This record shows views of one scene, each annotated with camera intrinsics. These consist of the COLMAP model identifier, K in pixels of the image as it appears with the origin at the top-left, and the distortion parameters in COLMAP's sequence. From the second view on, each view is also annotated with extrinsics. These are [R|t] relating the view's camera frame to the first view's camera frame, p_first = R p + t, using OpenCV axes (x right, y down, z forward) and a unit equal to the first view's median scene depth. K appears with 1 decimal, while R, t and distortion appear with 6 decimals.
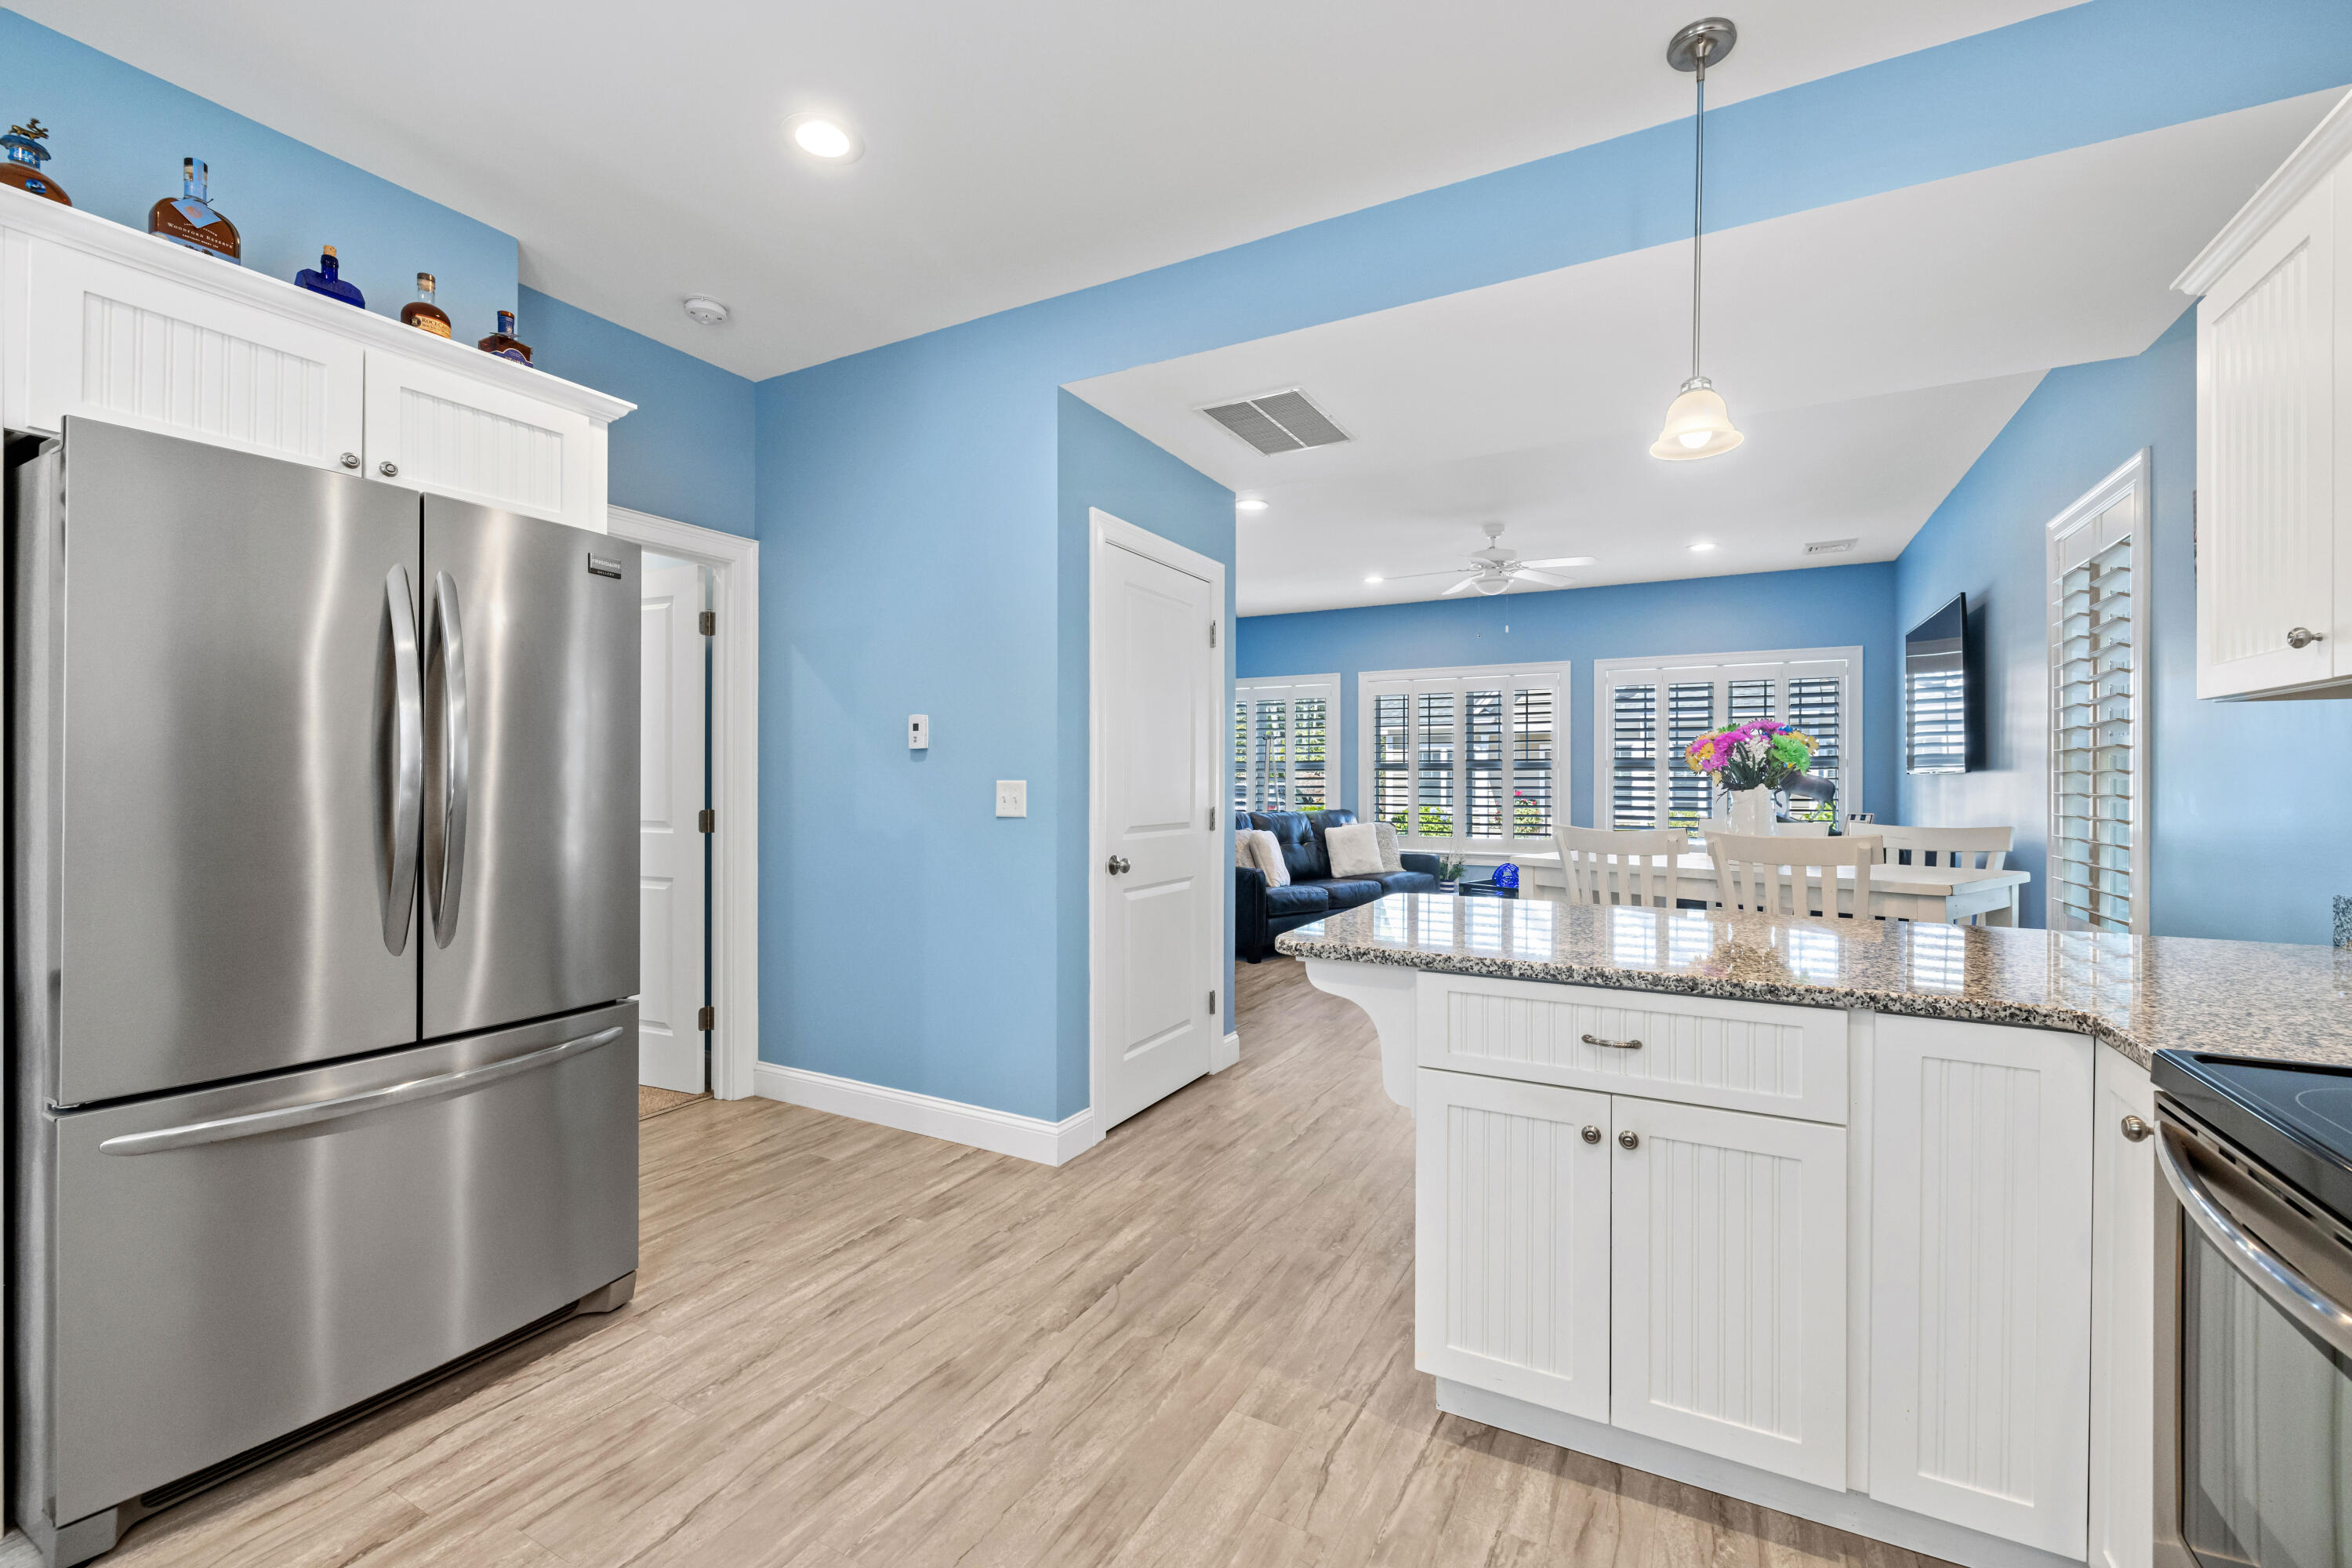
lens RADIAL K [[997.0, 0, 1179.9], [0, 997.0, 774.7], [0, 0, 1]] dist [-0.002405, 0.000797]
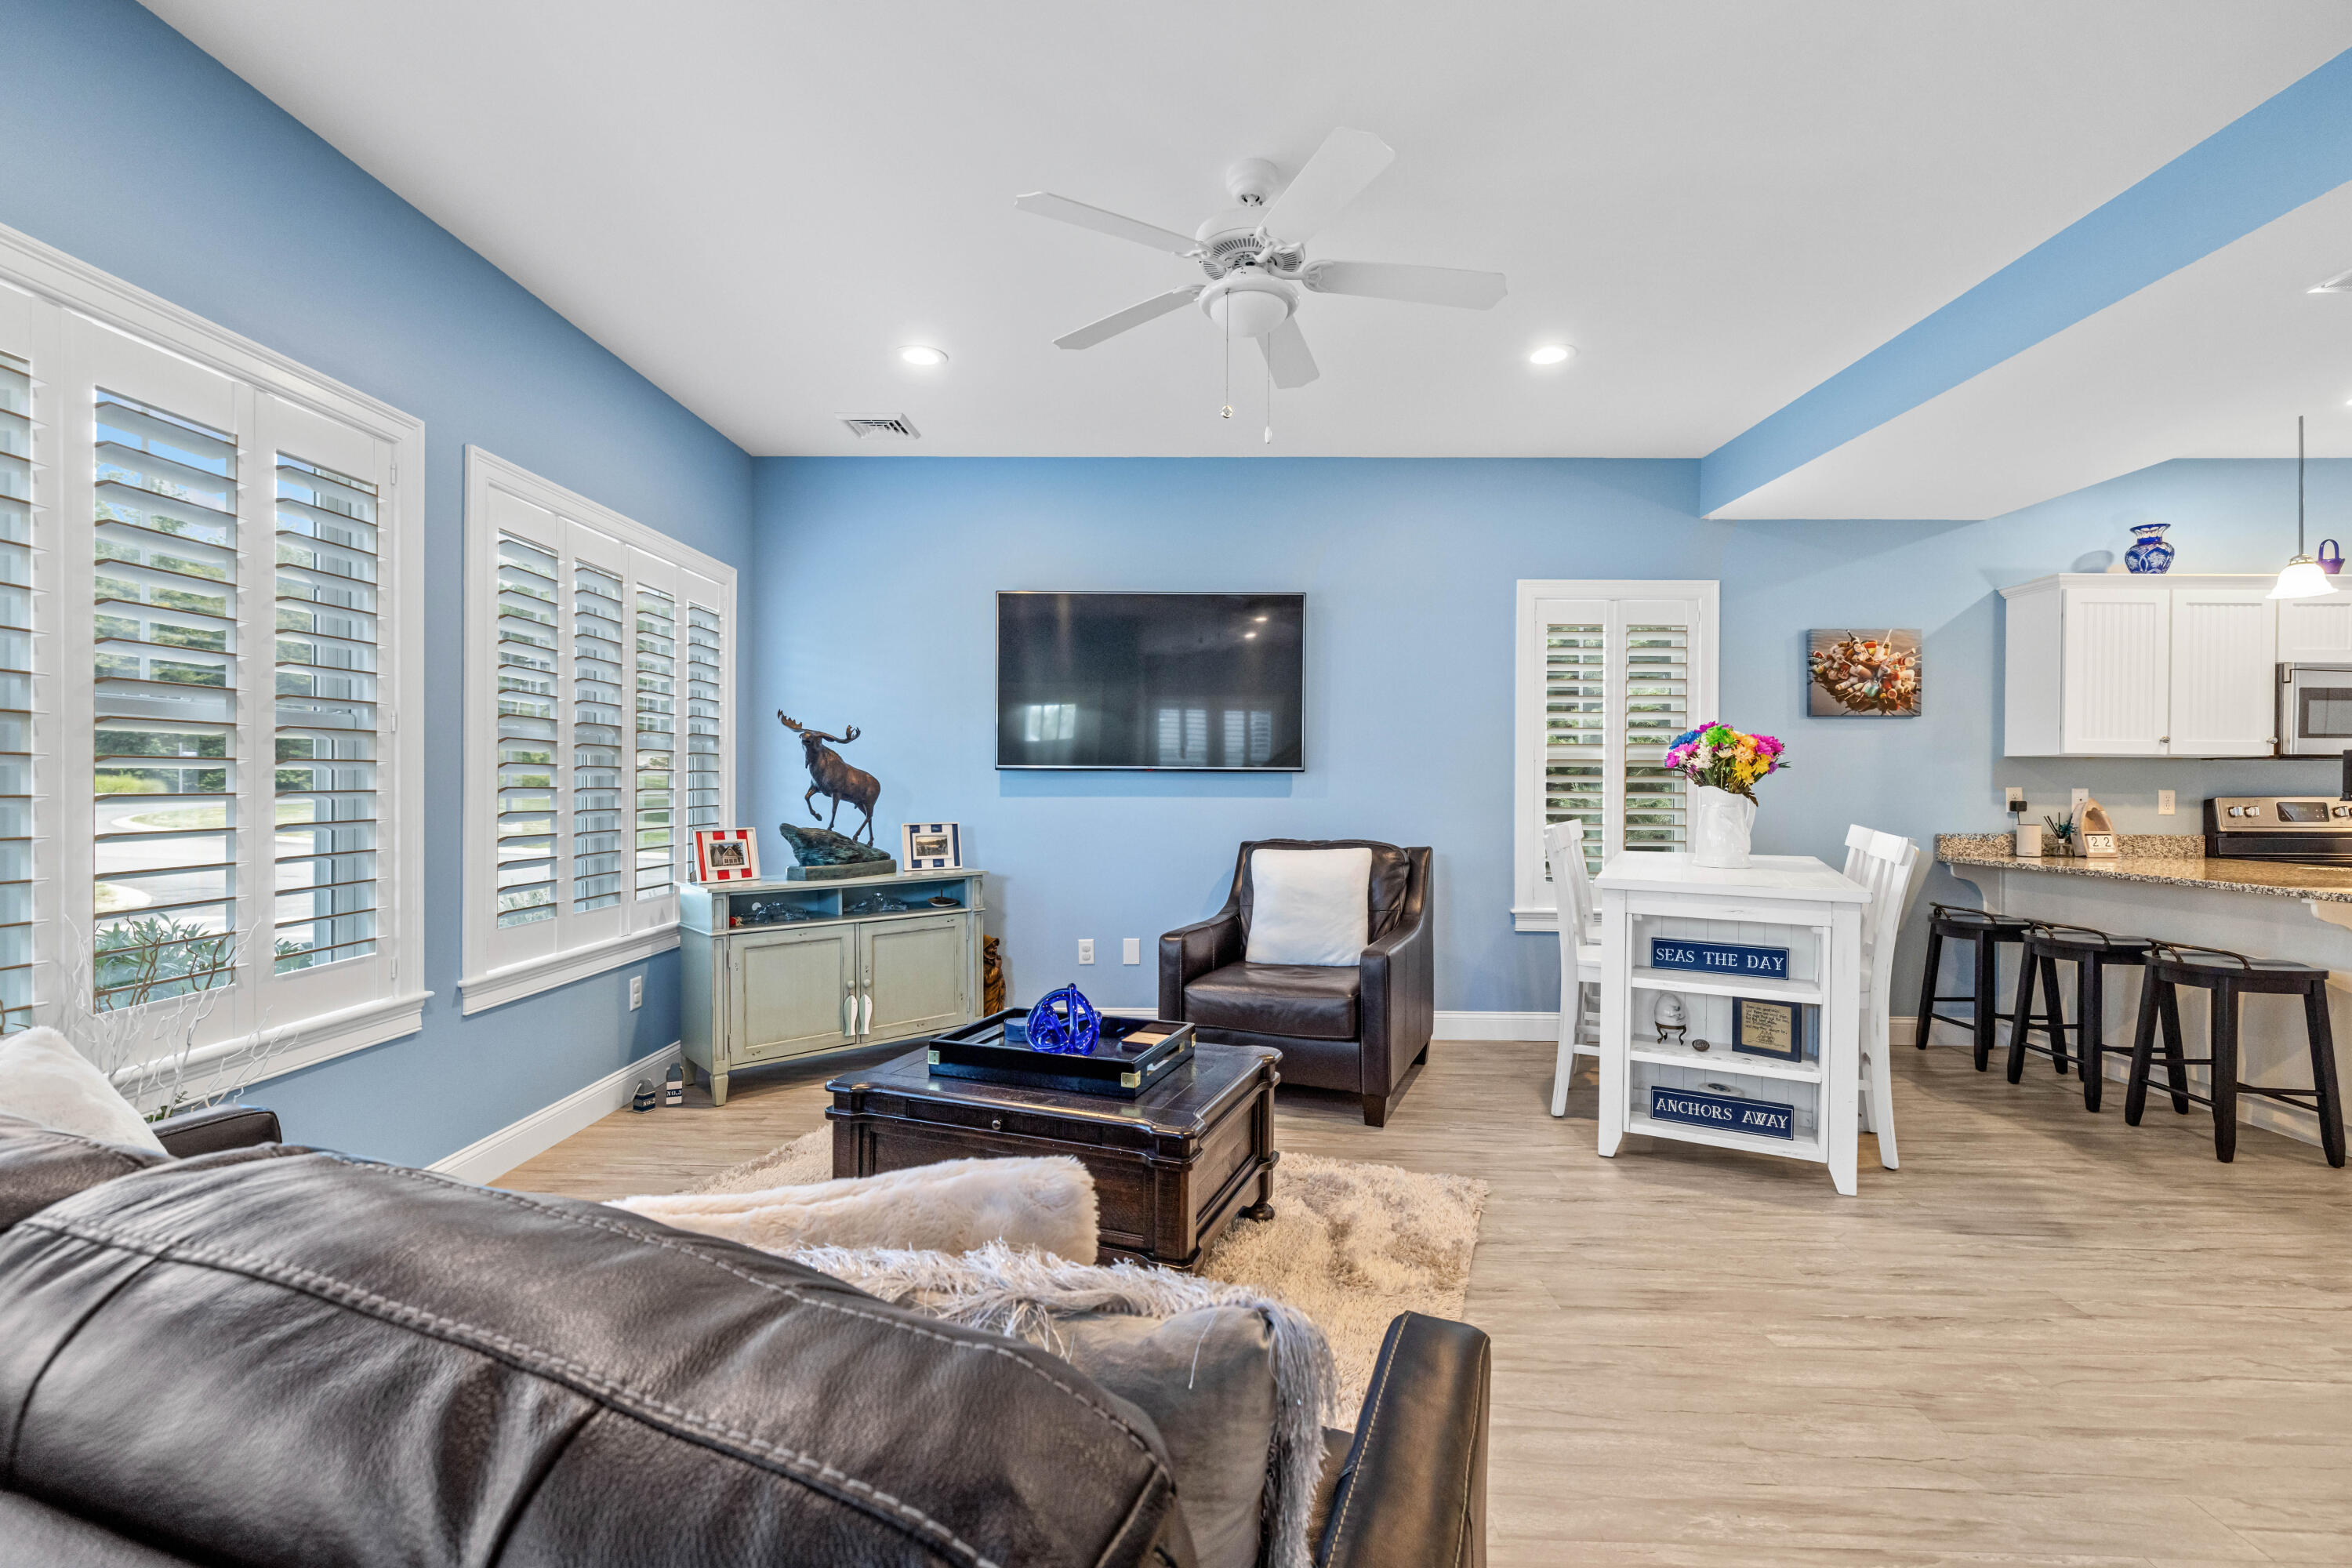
lens RADIAL K [[1021.5, 0, 1174.2], [0, 1021.5, 783.6], [0, 0, 1]] dist [0.004266, -0.000617]
pose [[-0.456116, -0.006910, 0.889894, -0.149739], [-0.013107, 0.999914, 0.001046, 0.019225], [-0.889824, -0.011187, -0.456167, 3.069416]]
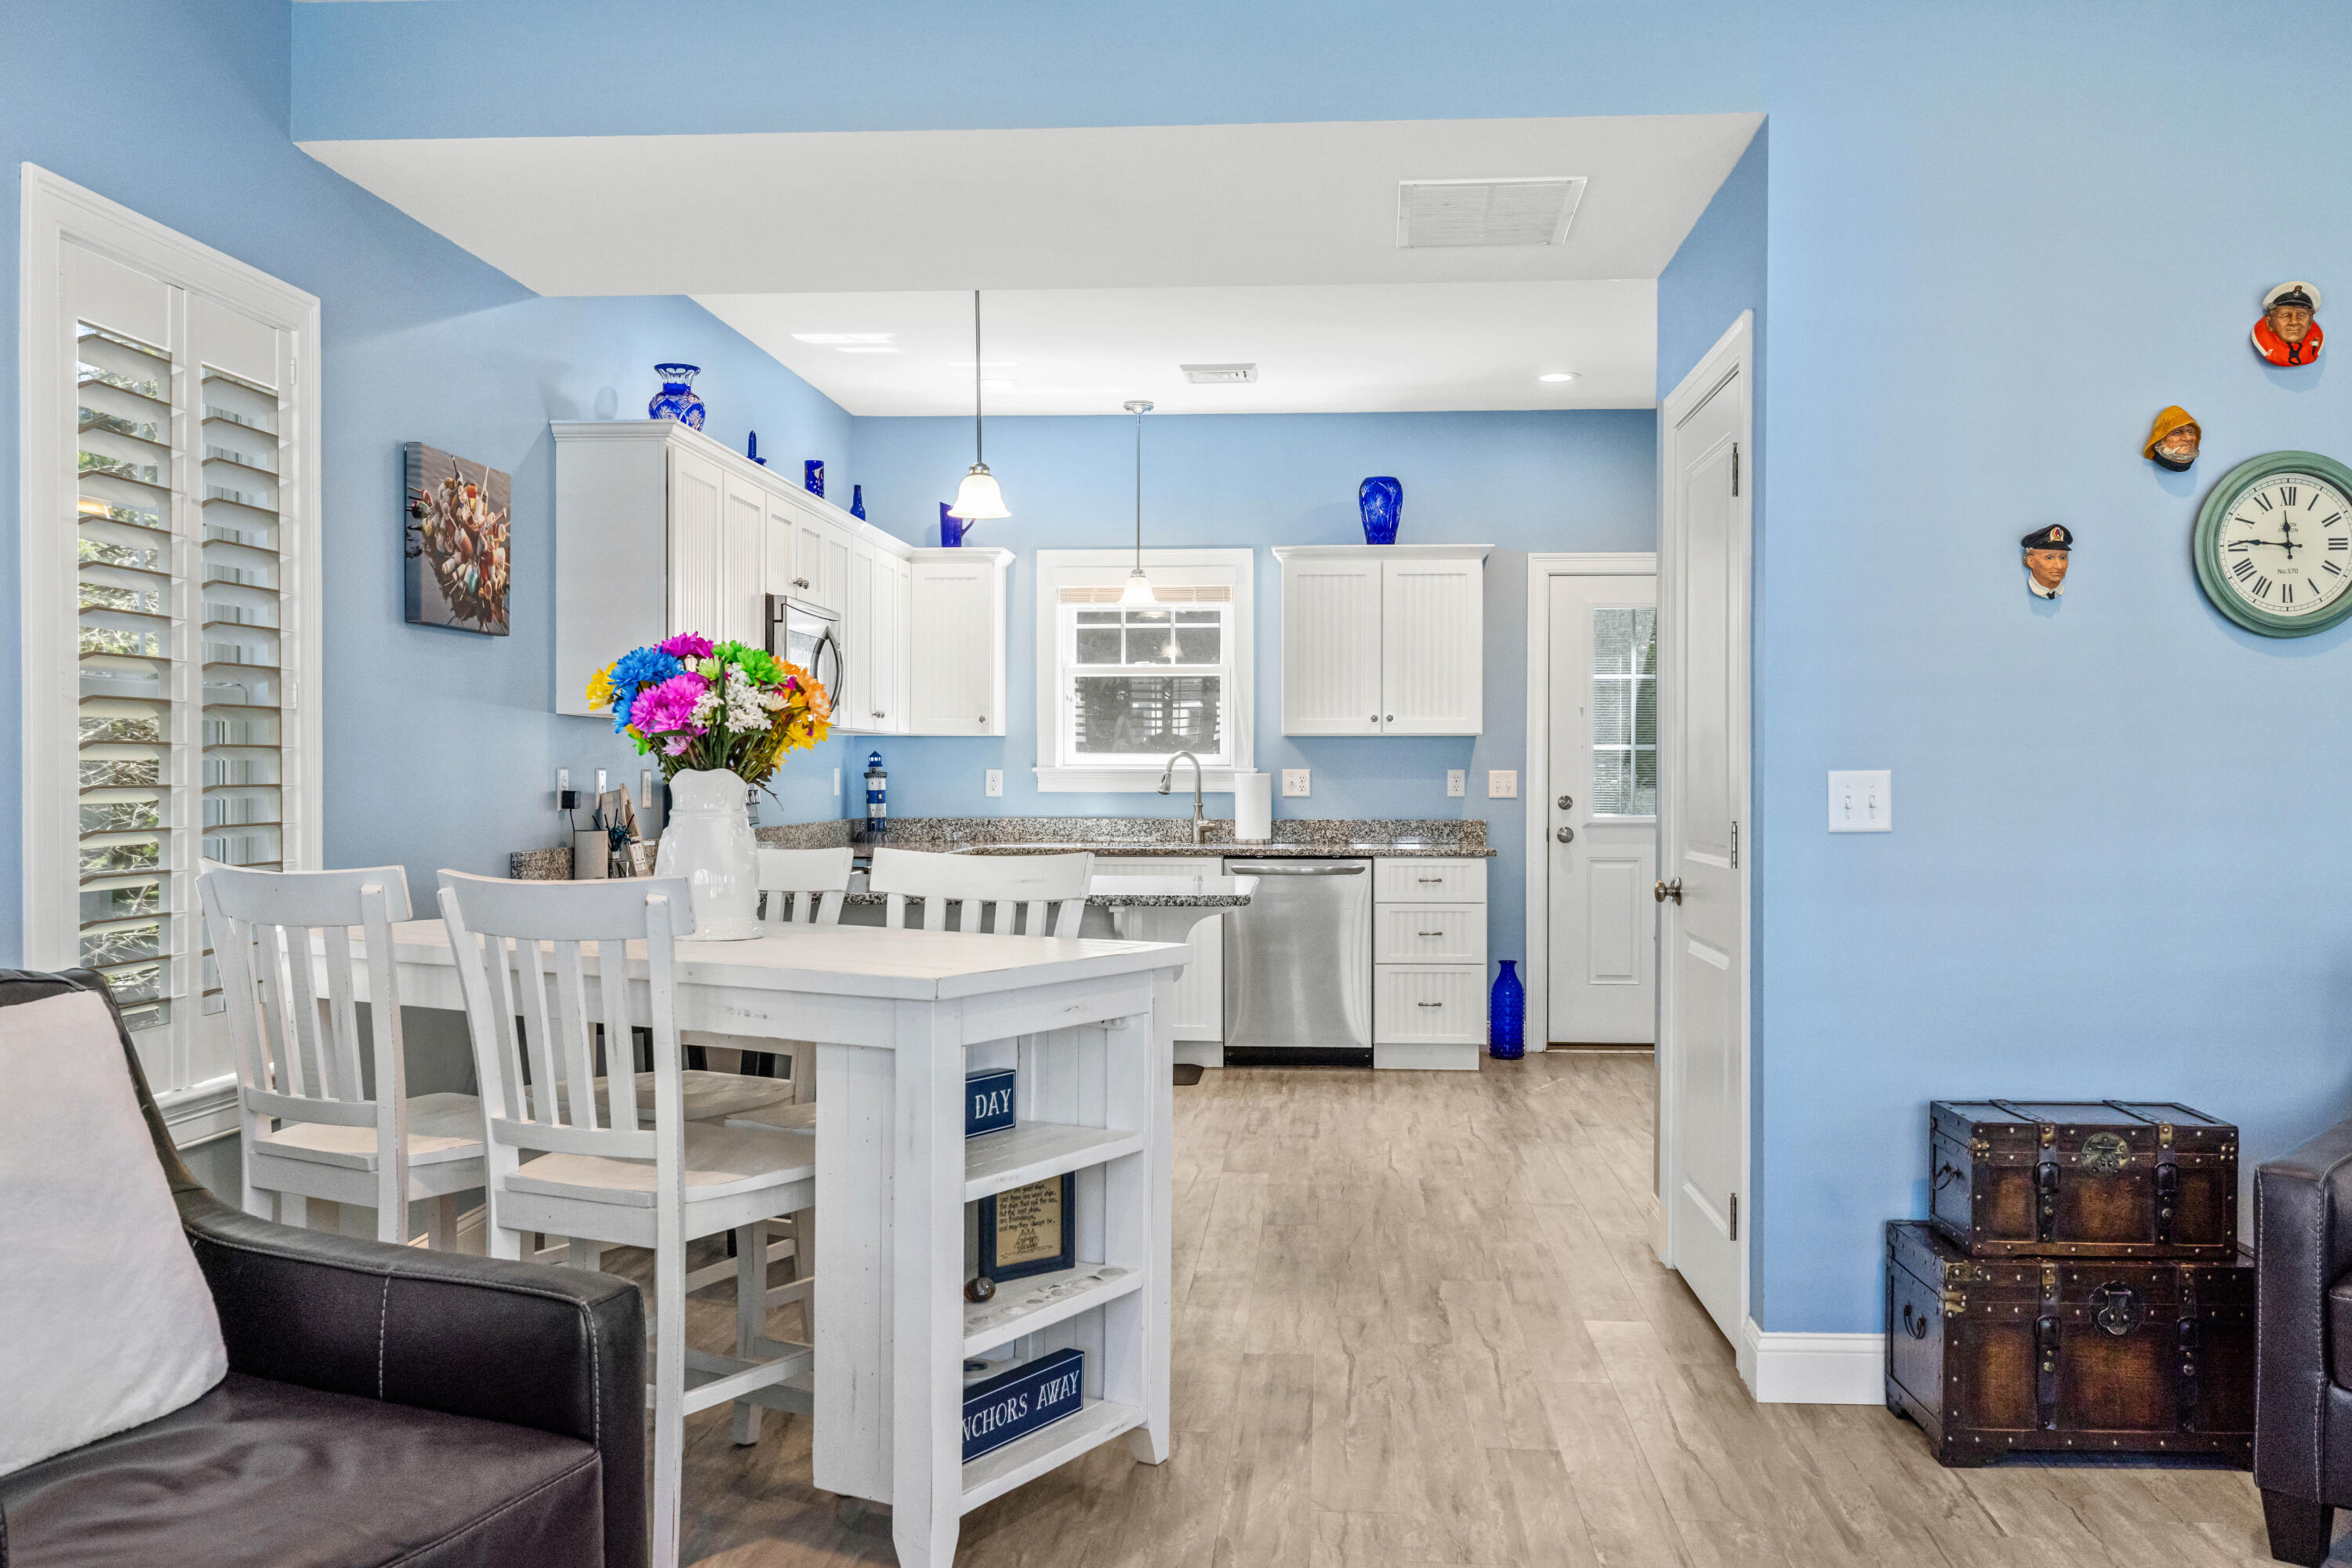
lens RADIAL K [[2049.0, 0, 1184.3], [0, 2049.0, 780.0], [0, 0, 1]] dist [0.017653, -0.031985]
pose [[-0.911325, -0.002932, -0.411677, 1.205111], [-0.002521, 0.999996, -0.001540, 0.023125], [0.411679, -0.000366, -0.911329, 3.116691]]
